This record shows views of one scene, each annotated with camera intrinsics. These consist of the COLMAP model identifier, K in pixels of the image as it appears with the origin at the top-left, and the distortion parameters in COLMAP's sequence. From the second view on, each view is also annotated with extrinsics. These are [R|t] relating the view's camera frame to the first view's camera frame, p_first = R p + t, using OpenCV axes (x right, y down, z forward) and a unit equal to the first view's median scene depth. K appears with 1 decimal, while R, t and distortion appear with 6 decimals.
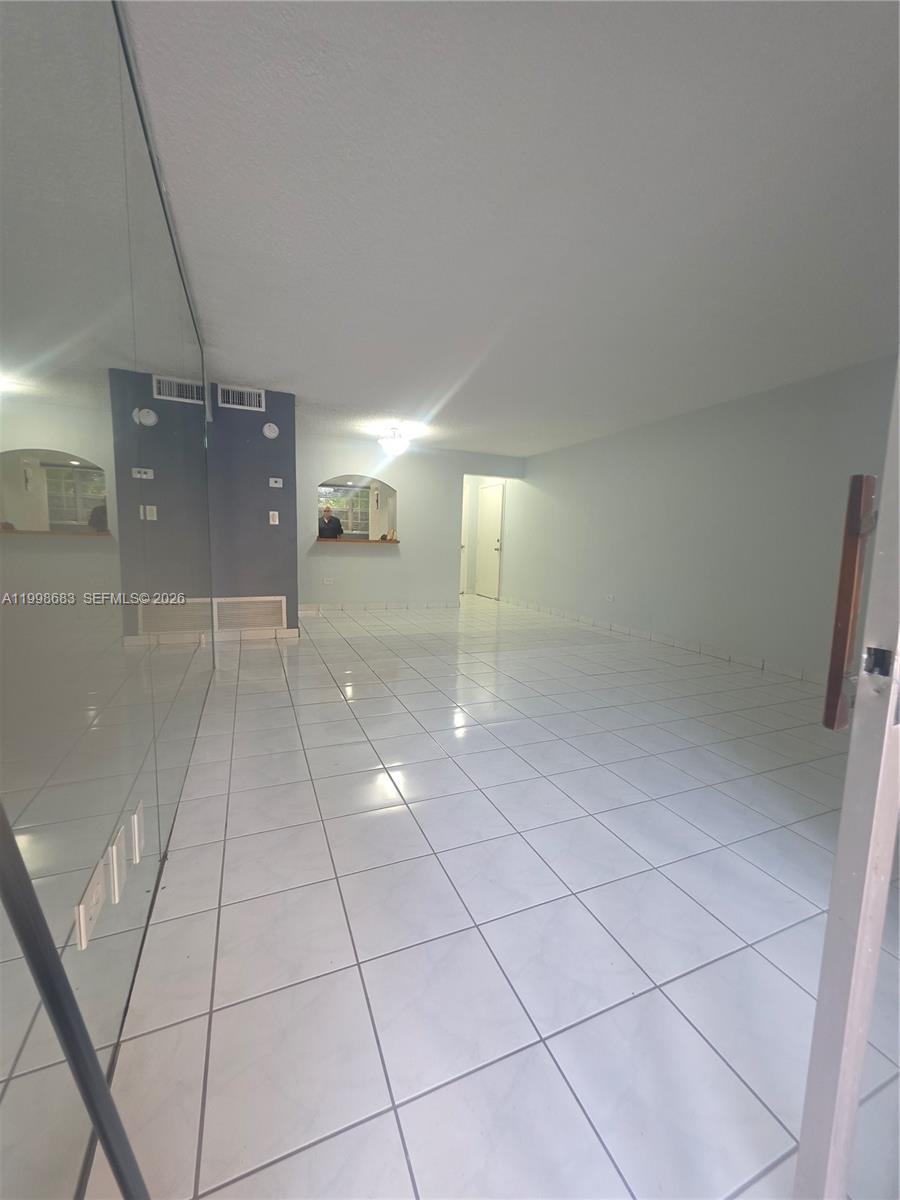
lens RADIAL K [[477.3, 0, 459.0], [0, 477.3, 595.0], [0, 0, 1]] dist [0.001269, -0.000045]
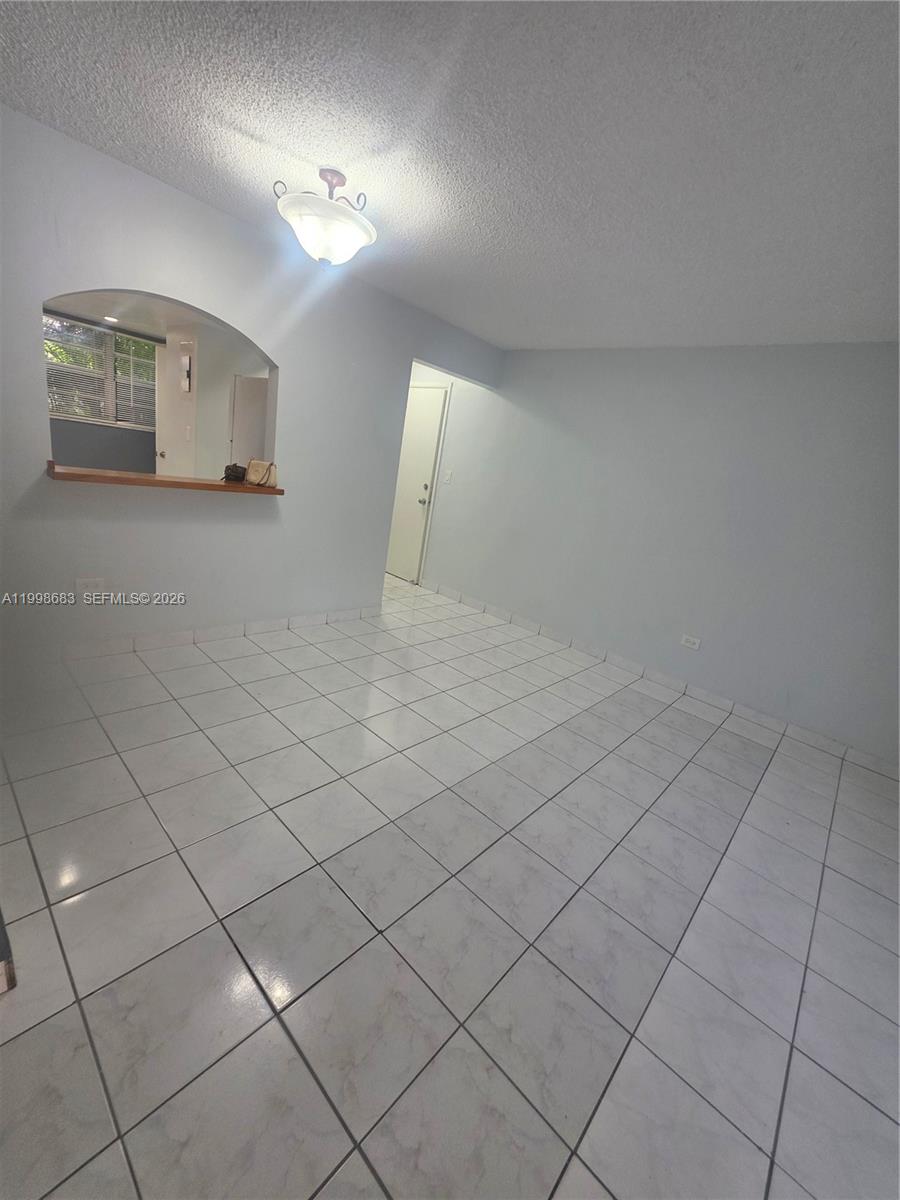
lens RADIAL K [[477.3, 0, 459.0], [0, 477.3, 595.0], [0, 0, 1]] dist [0.001269, -0.000045]
pose [[0.901804, 0.004183, 0.432126, -0.141089], [-0.089151, 0.980244, 0.176560, -0.092777], [-0.422850, -0.197747, 0.884361, 0.436655]]
